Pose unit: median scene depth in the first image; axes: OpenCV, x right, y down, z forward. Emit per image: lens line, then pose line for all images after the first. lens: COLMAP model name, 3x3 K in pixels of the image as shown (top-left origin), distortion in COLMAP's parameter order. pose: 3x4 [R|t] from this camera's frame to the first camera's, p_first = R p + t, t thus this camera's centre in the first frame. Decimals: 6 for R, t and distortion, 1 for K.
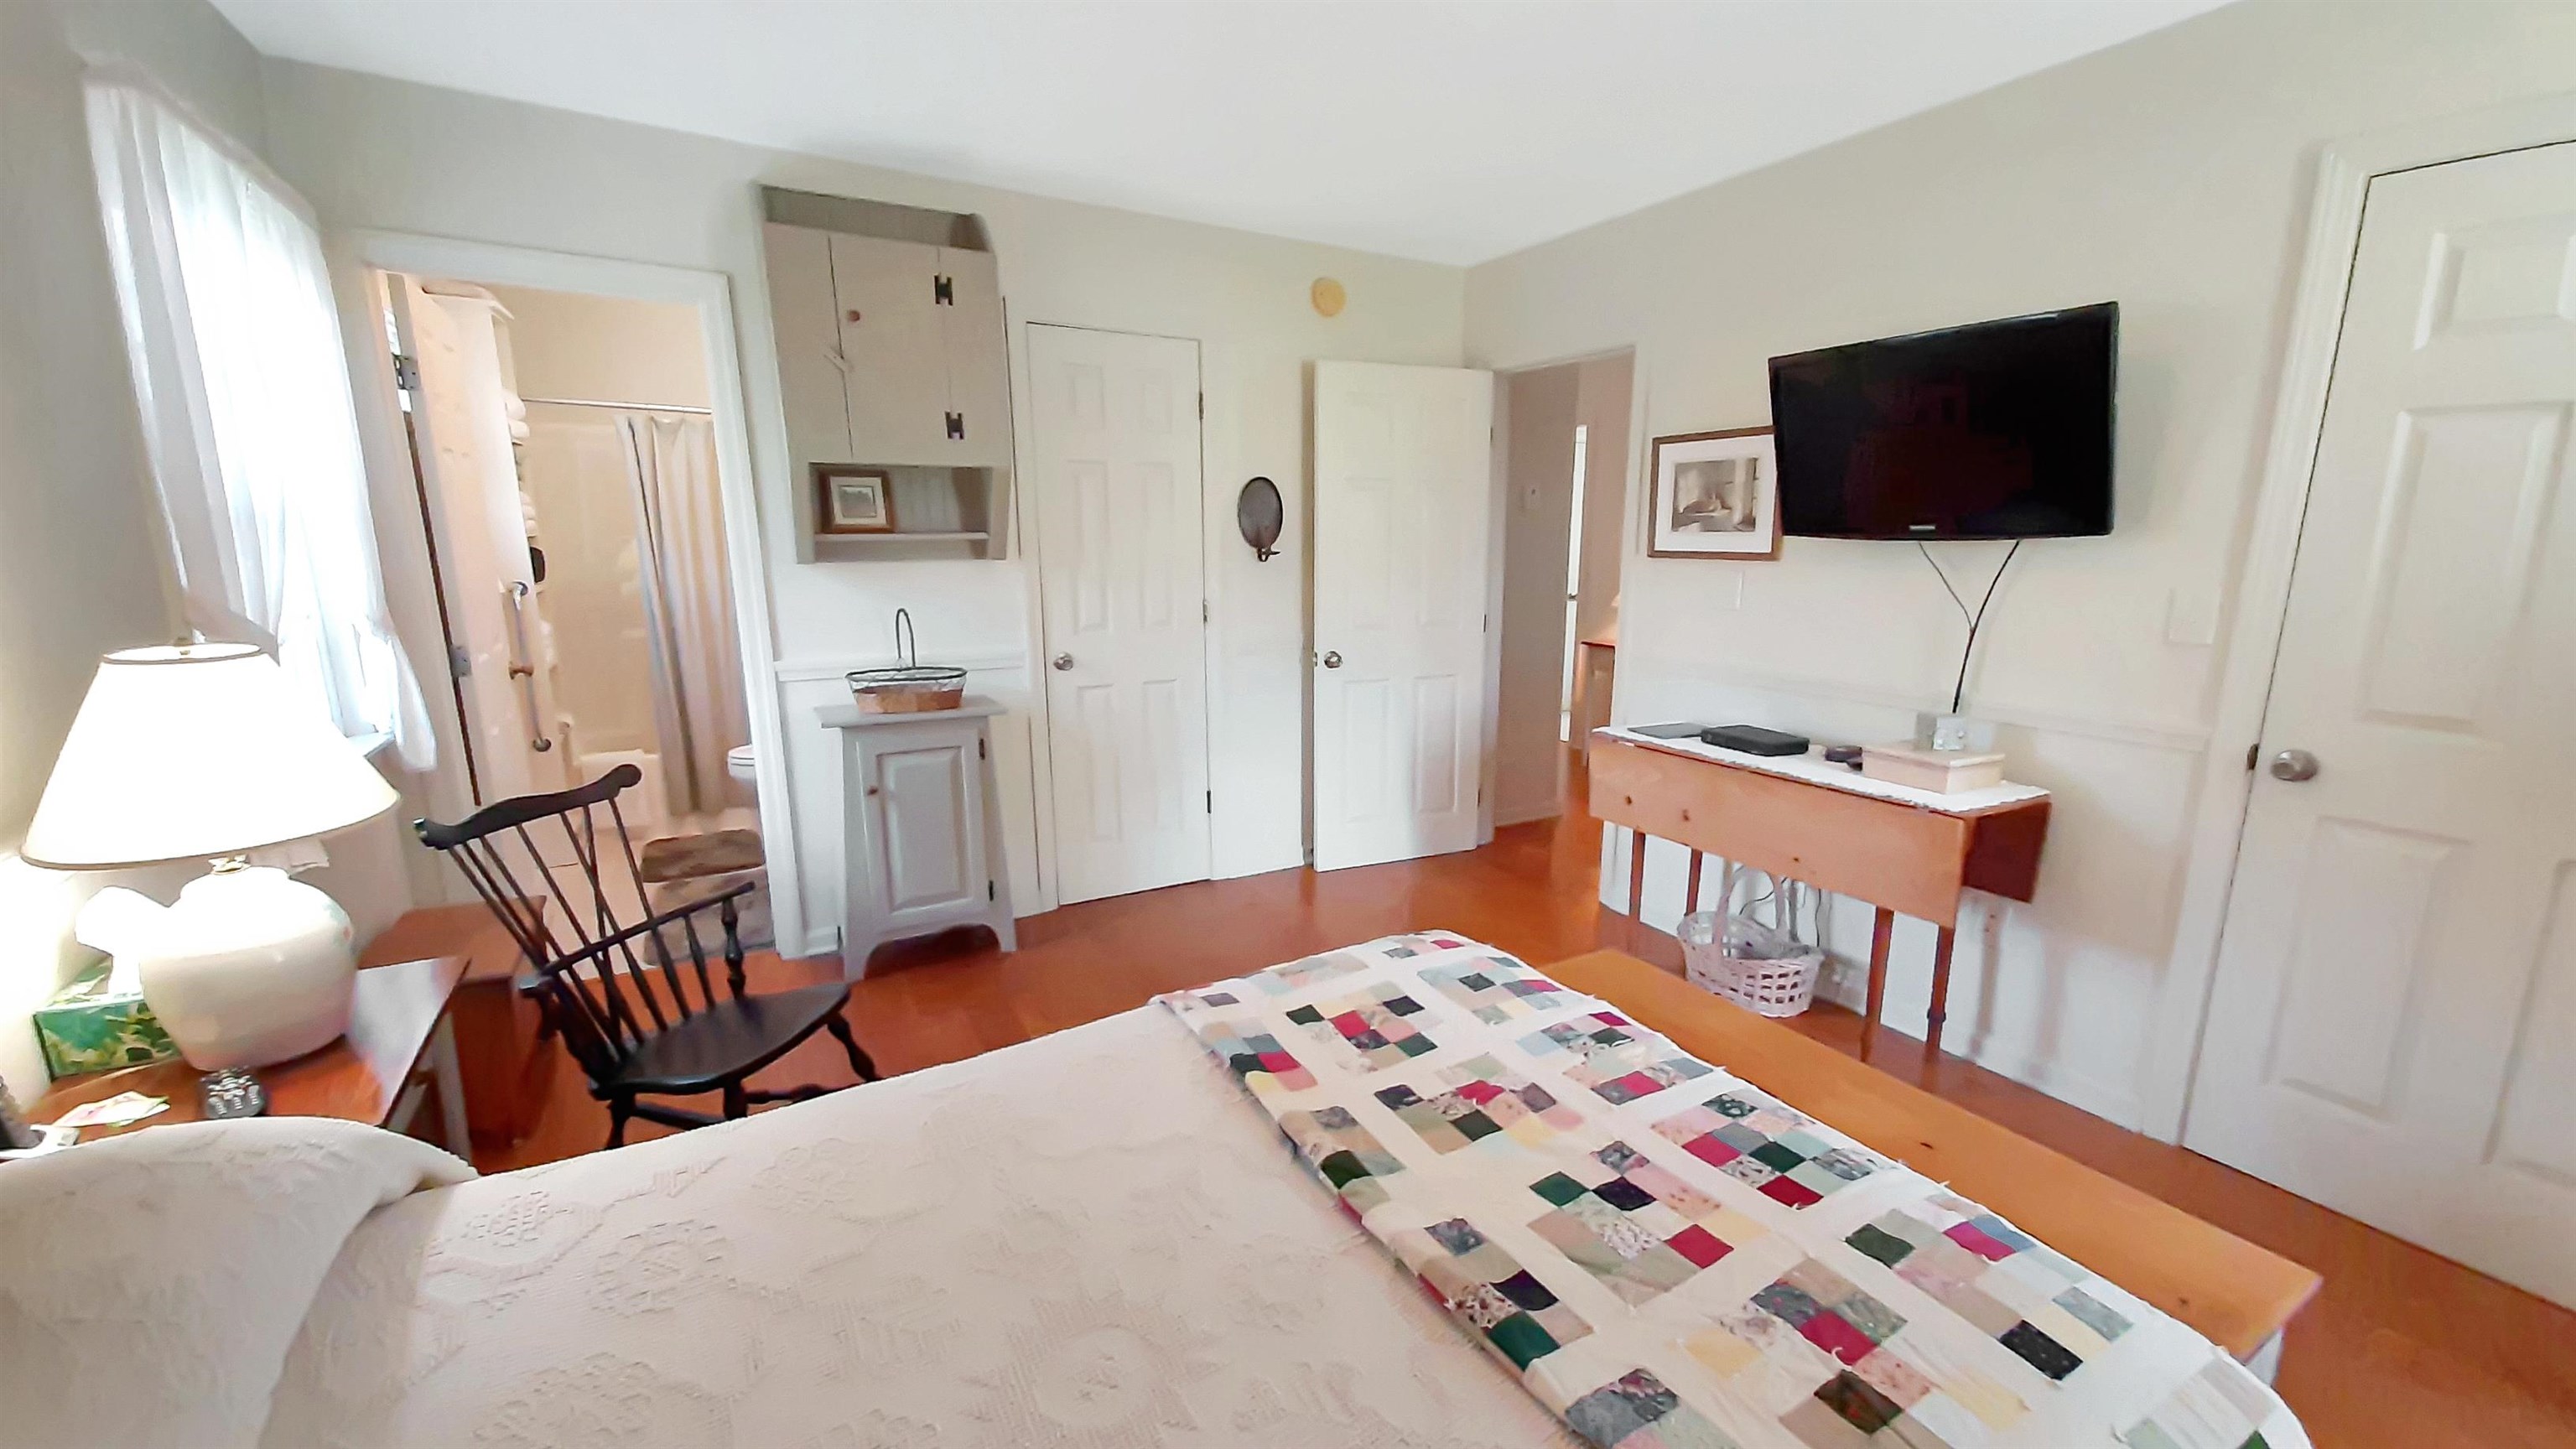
lens RADIAL K [[1035.7, 0, 1313.1], [0, 1035.7, 734.9], [0, 0, 1]] dist [0.029545, -0.000155]
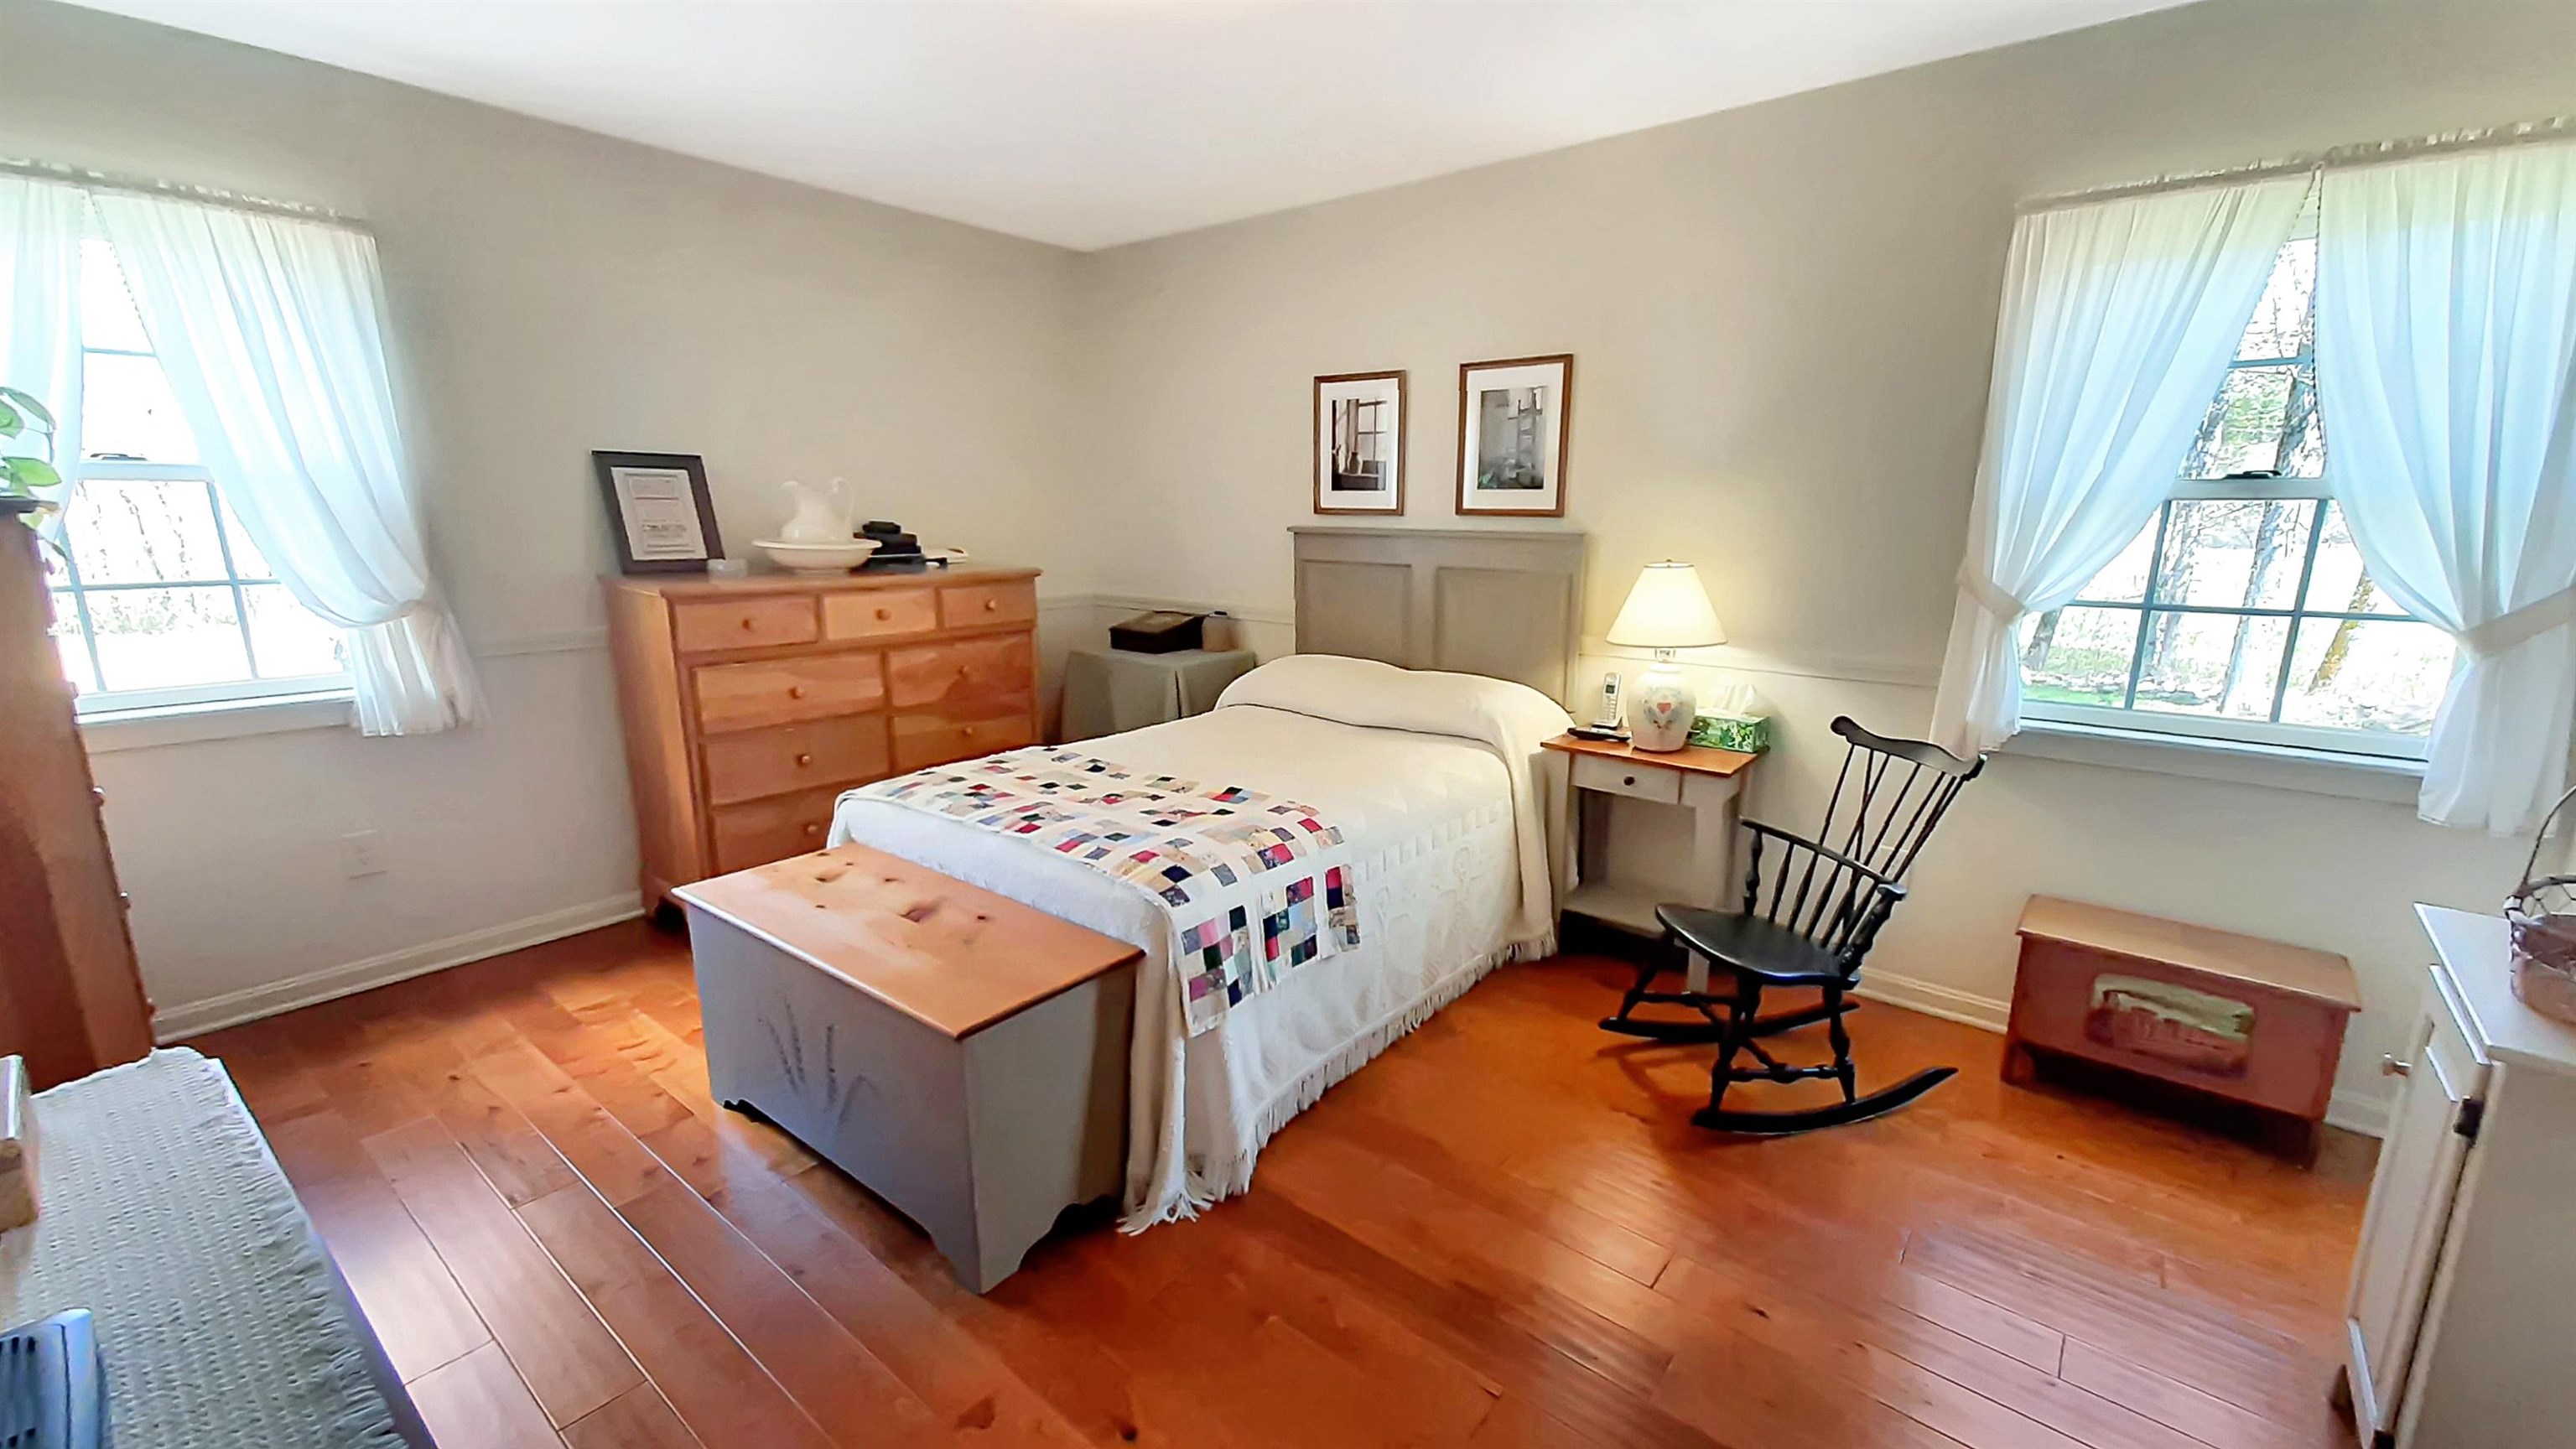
lens RADIAL K [[1035.7, 0, 1313.1], [0, 1035.7, 734.9], [0, 0, 1]] dist [0.029545, -0.000155]
pose [[-0.933739, 0.069276, -0.351187, 0.284765], [-0.079733, 0.916193, 0.392726, -0.330107], [0.348961, 0.394705, -0.849961, 1.617523]]
